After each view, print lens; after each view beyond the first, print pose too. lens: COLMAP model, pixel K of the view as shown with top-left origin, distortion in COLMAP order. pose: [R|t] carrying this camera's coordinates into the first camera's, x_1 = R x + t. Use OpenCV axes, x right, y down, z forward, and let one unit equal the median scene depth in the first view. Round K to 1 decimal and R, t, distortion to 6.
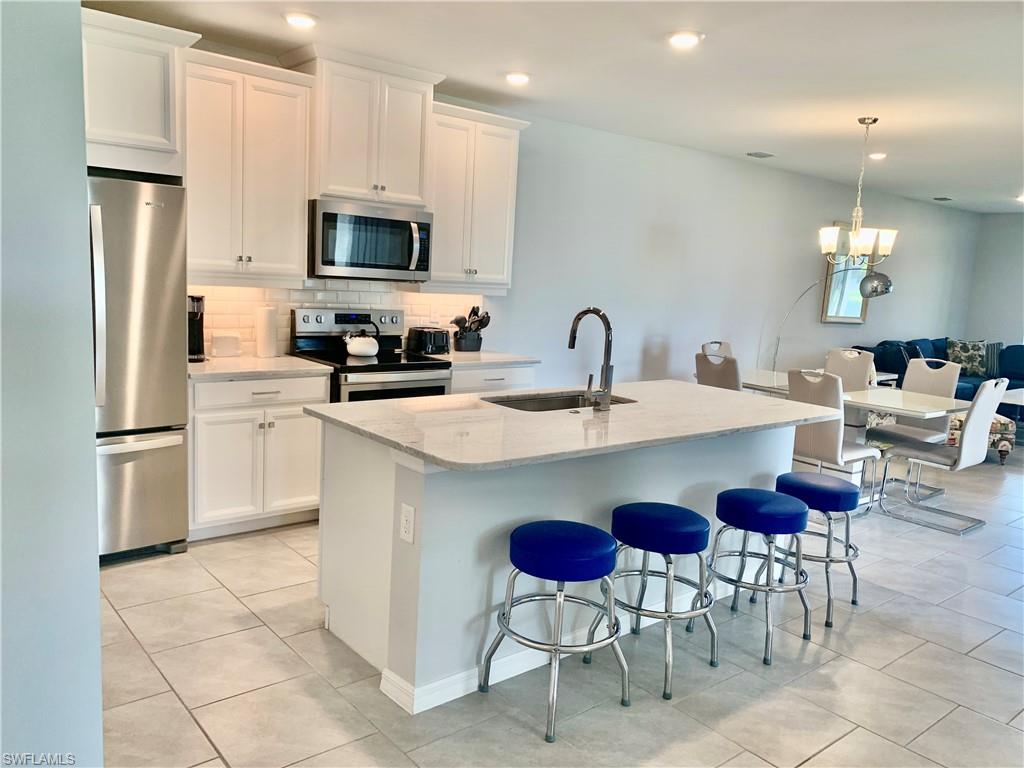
lens RADIAL K [[779.6, 0, 501.0], [0, 779.6, 389.8], [0, 0, 1]] dist [0.140212, -0.323437]
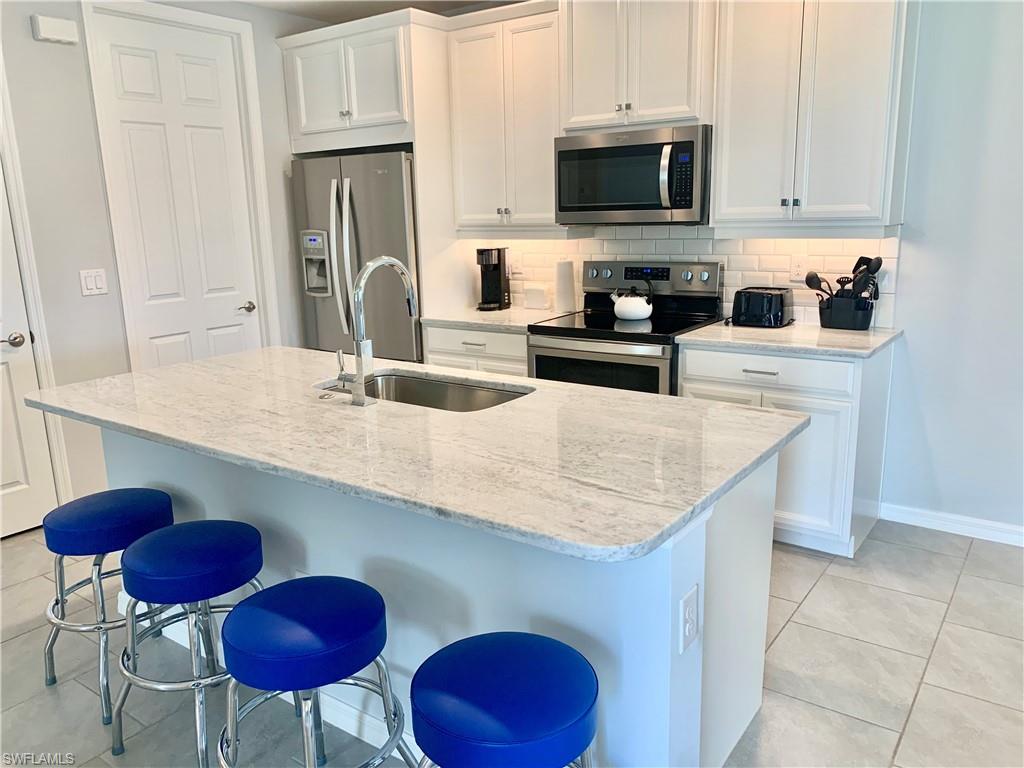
lens RADIAL K [[779.6, 0, 501.0], [0, 779.6, 389.8], [0, 0, 1]] dist [0.140212, -0.323437]
pose [[0.234047, 0.158929, -0.959147, 0.604473], [-0.107325, 0.984742, 0.136981, -0.069431], [0.966283, 0.070881, 0.247533, 0.681120]]
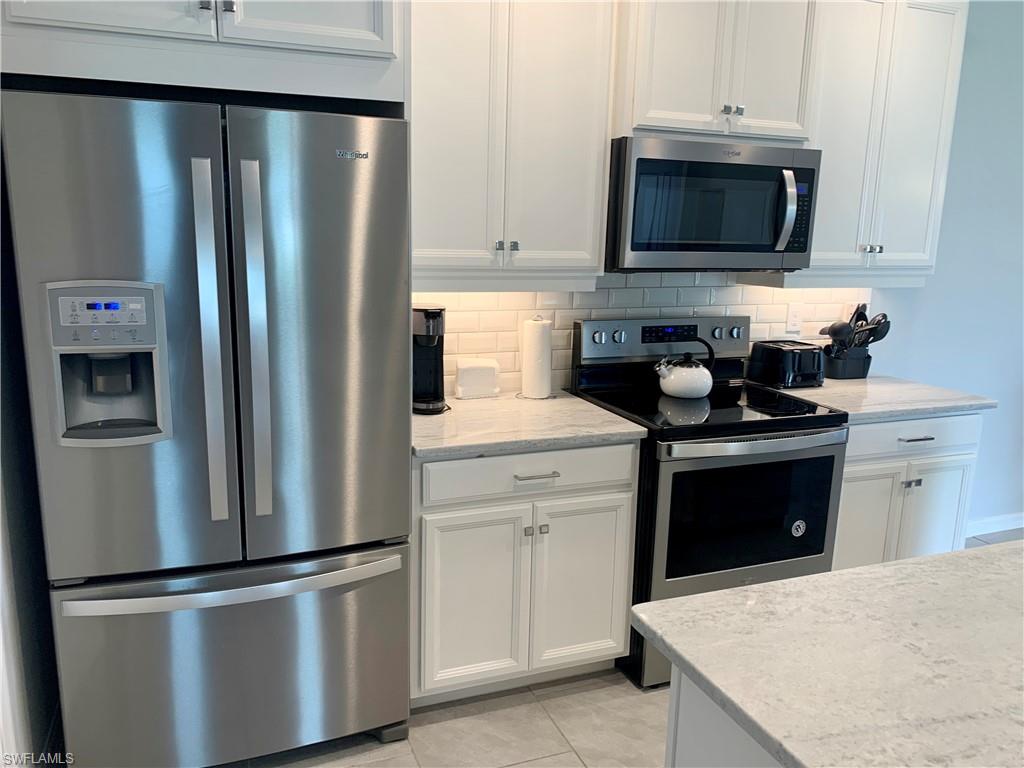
lens RADIAL K [[779.6, 0, 501.0], [0, 779.6, 389.8], [0, 0, 1]] dist [0.140212, -0.323437]
pose [[0.950012, 0.031547, -0.310615, -0.125886], [-0.018494, 0.998821, 0.044880, -0.074358], [0.311664, -0.036892, 0.949476, 0.384059]]
